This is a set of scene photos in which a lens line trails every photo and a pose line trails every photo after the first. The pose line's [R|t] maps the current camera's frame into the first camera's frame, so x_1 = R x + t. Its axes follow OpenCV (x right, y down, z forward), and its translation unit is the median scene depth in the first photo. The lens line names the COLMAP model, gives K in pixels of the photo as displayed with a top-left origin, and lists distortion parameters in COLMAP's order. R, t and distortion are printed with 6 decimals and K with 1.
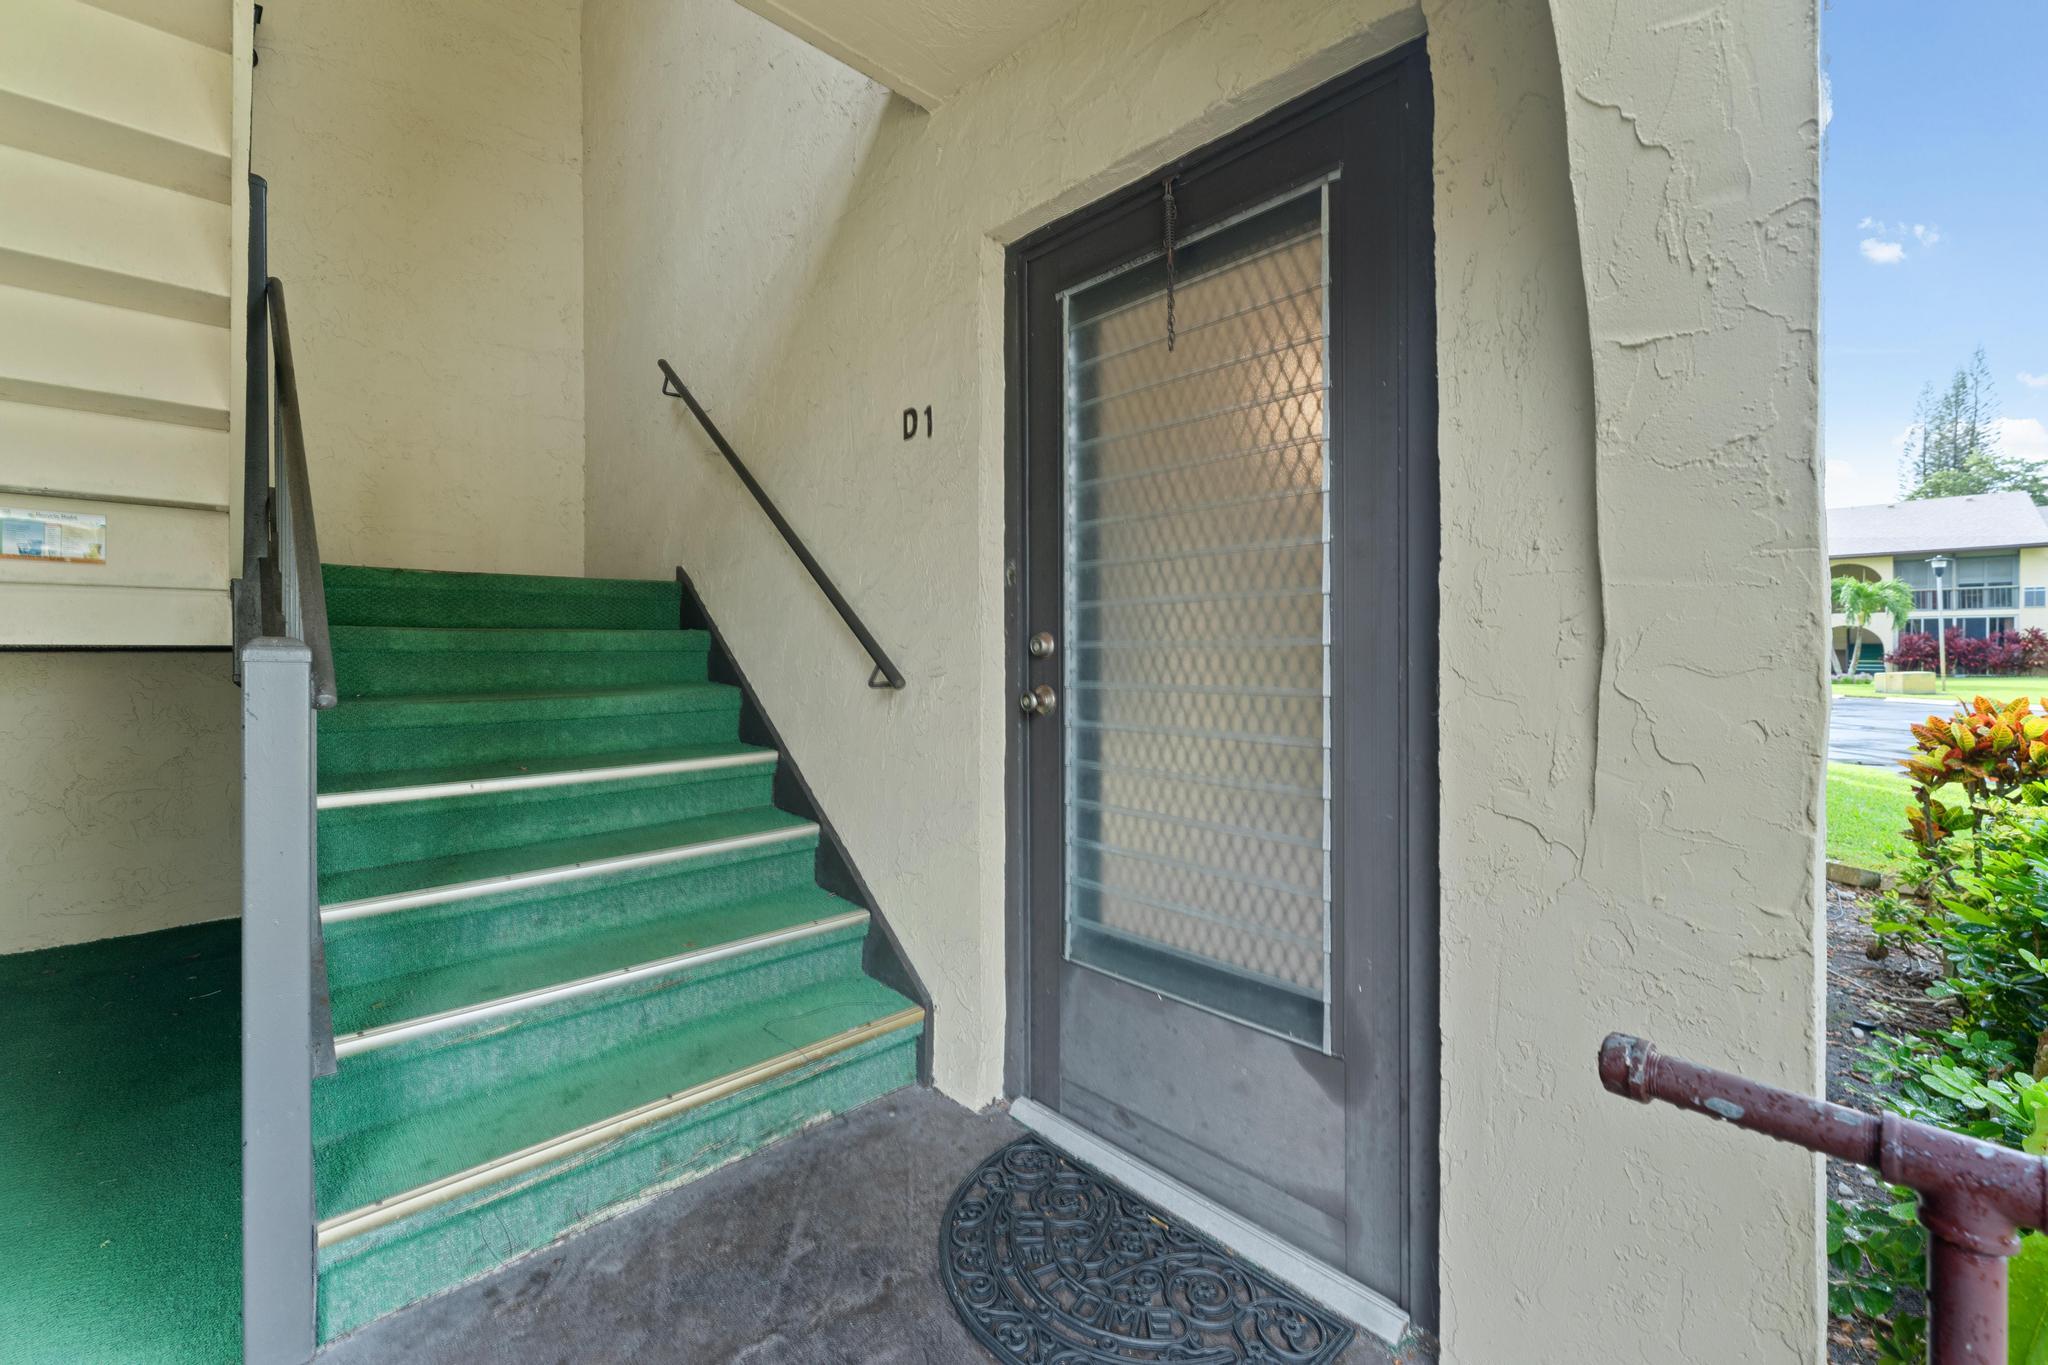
lens RADIAL K [[824.8, 0, 1030.1], [0, 824.8, 659.7], [0, 0, 1]] dist [-0.003184, -0.000174]
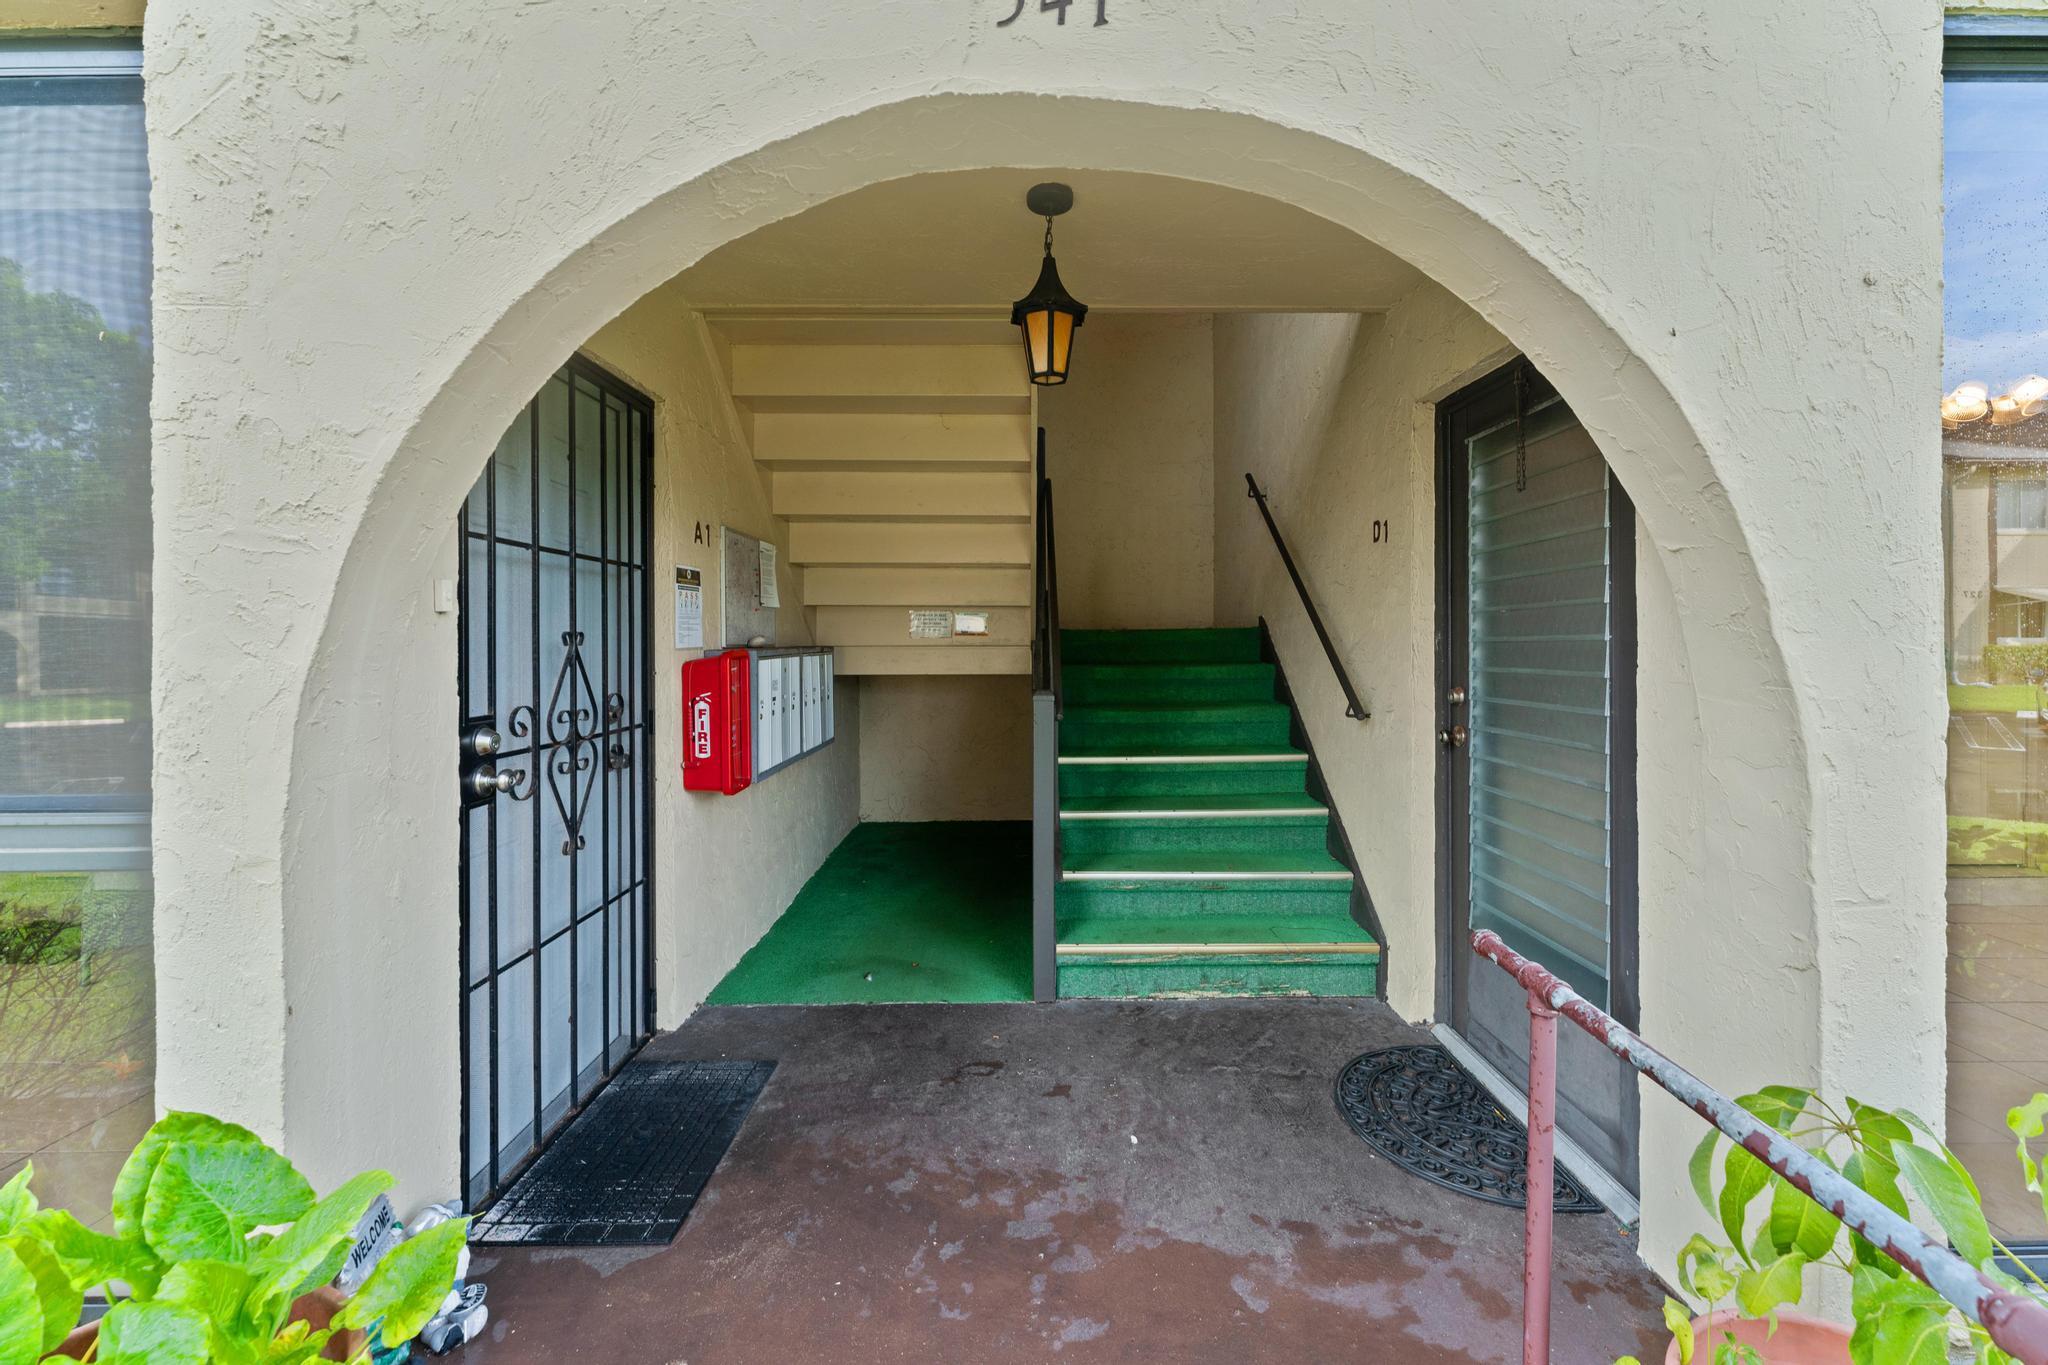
lens RADIAL K [[824.8, 0, 1030.1], [0, 824.8, 659.7], [0, 0, 1]] dist [-0.003184, -0.000174]
pose [[0.713889, 0.010363, -0.700183, 0.467924], [-0.002195, 0.999919, 0.012561, -0.094027], [0.700256, -0.007430, 0.713853, -0.471408]]
